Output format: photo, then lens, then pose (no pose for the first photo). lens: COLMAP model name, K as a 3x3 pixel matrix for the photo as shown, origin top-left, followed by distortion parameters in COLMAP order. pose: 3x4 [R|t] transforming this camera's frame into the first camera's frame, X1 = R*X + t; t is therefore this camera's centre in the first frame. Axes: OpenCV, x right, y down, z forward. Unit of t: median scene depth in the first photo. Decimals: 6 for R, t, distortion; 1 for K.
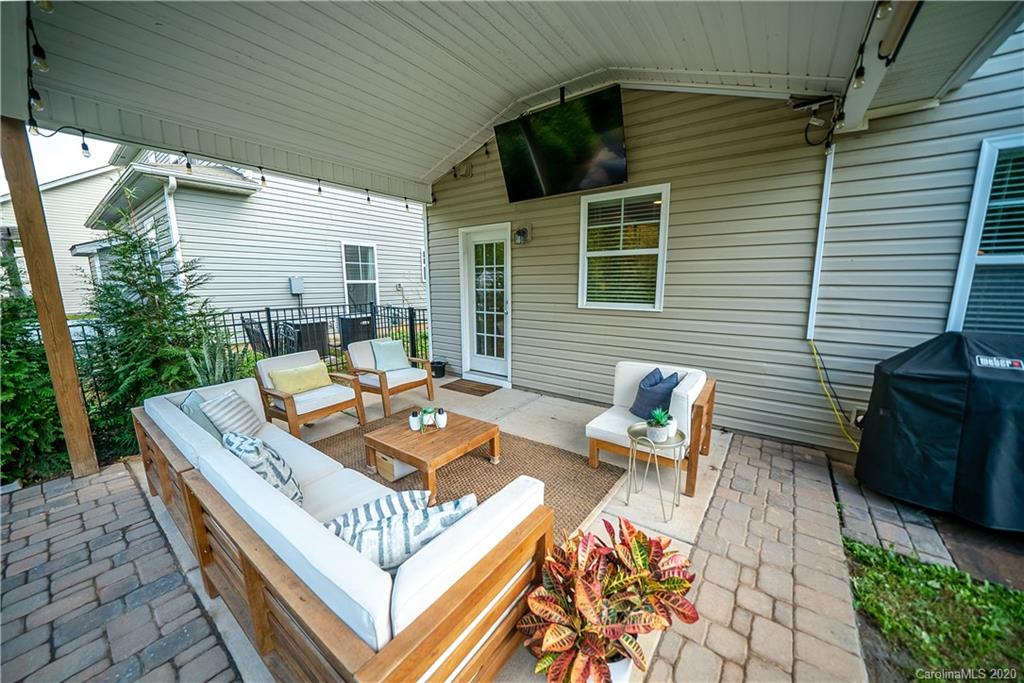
lens RADIAL K [[365.6, 0, 505.0], [0, 365.6, 347.7], [0, 0, 1]] dist [-0.021871, 0.000006]
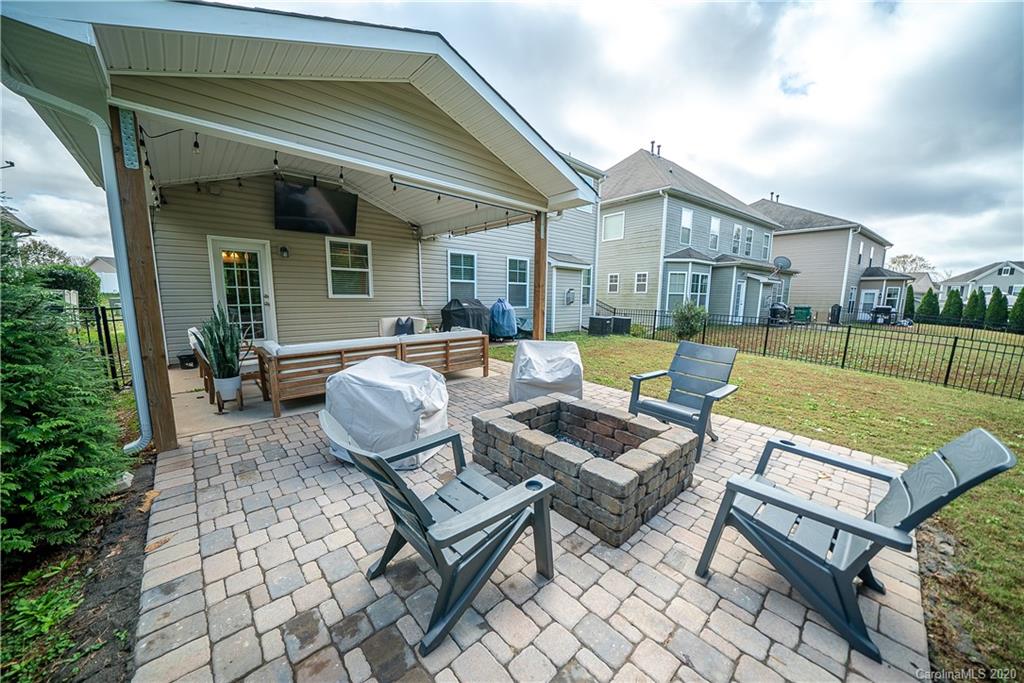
lens RADIAL K [[365.6, 0, 505.0], [0, 365.6, 347.7], [0, 0, 1]] dist [-0.021871, 0.000006]
pose [[0.177678, -0.145101, 0.973333, -1.486663], [0.153214, 0.981088, 0.118288, 0.052193], [-0.972088, 0.128111, 0.196549, -0.154852]]
